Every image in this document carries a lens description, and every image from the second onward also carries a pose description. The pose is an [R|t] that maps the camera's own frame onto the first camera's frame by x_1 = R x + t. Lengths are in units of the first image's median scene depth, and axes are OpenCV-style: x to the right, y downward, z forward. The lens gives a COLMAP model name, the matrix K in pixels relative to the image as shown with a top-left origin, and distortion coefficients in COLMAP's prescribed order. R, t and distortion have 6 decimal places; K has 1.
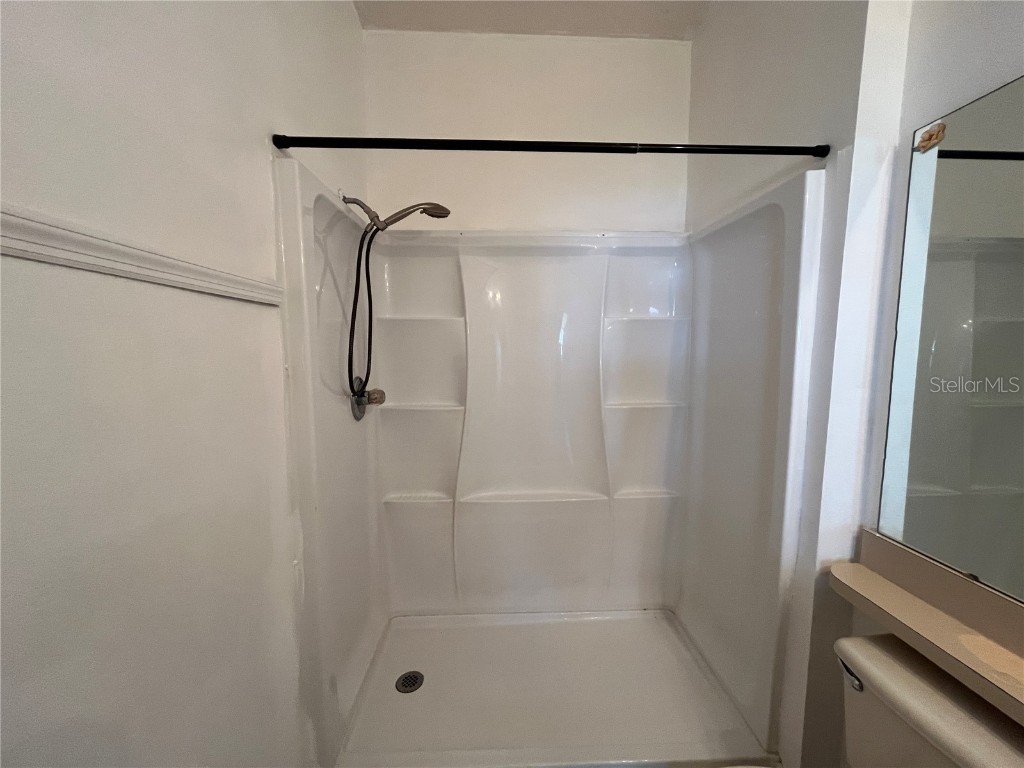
lens RADIAL K [[415.7, 0, 511.6], [0, 415.7, 386.1], [0, 0, 1]] dist [-0.004116, 0.000112]
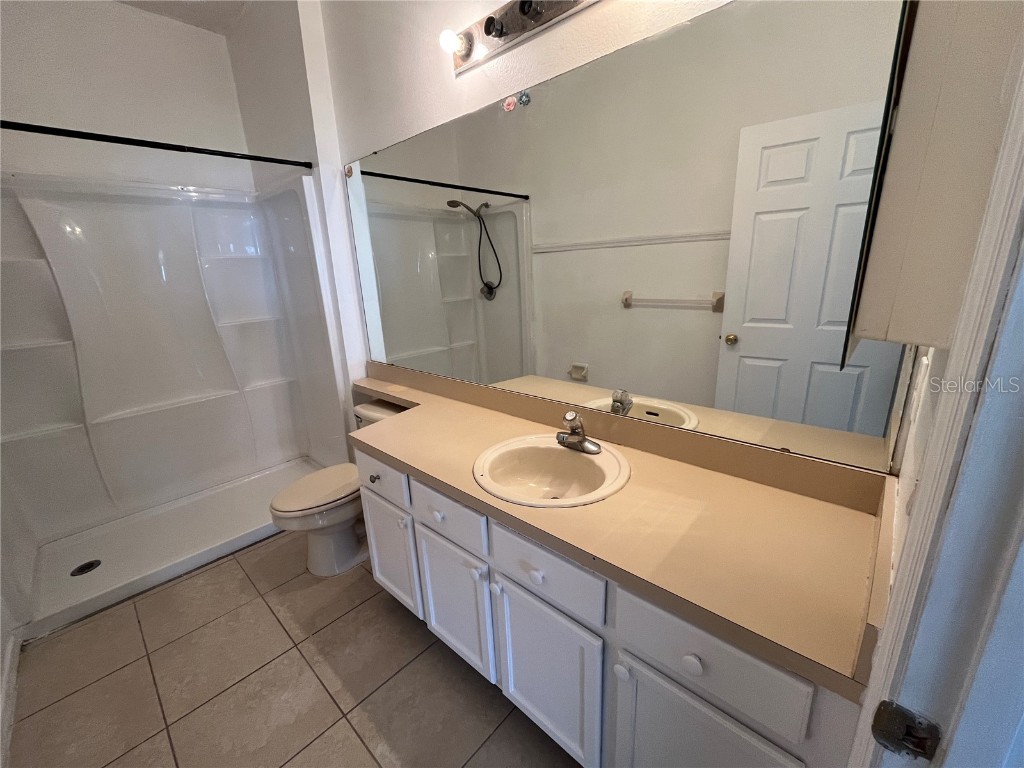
lens RADIAL K [[415.7, 0, 512.4], [0, 415.7, 387.8], [0, 0, 1]] dist [-0.004116, 0.000112]
pose [[0.707489, -0.224562, 0.670098, -0.048376], [0.114312, 0.972051, 0.205061, 0.080009], [-0.697418, -0.068478, 0.713385, -0.644103]]
